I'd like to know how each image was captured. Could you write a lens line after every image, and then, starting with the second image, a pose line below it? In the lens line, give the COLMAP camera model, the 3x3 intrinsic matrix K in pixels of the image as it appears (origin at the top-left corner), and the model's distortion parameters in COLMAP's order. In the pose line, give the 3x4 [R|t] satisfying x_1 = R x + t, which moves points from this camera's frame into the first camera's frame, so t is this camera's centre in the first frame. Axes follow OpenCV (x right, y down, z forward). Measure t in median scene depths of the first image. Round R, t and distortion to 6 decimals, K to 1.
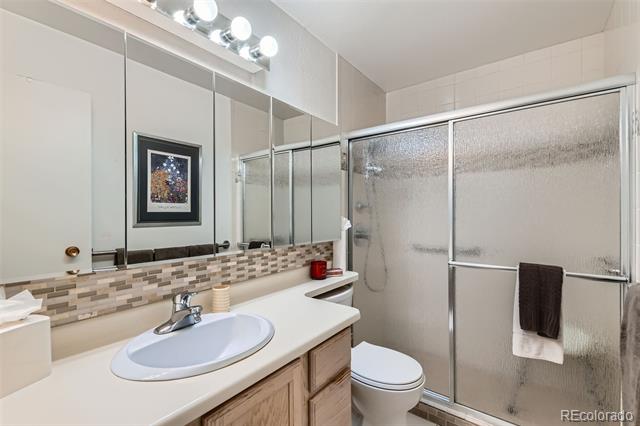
lens RADIAL K [[287.5, 0, 320.3], [0, 287.5, 215.6], [0, 0, 1]] dist [0.000839, -0.000005]
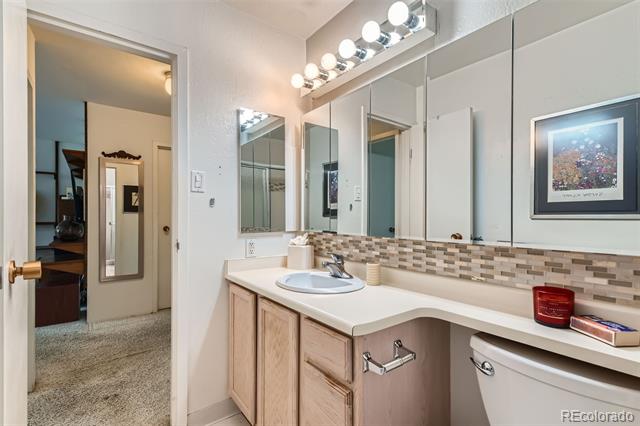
lens RADIAL K [[302.4, 0, 320.9], [0, 302.4, 213.7], [0, 0, 1]] dist [-0.001605, -0.000235]
pose [[-0.281276, -0.004470, -0.959617, 0.710507], [-0.003749, 0.999987, -0.003559, 0.041400], [0.959620, 0.002596, -0.281289, 0.903771]]
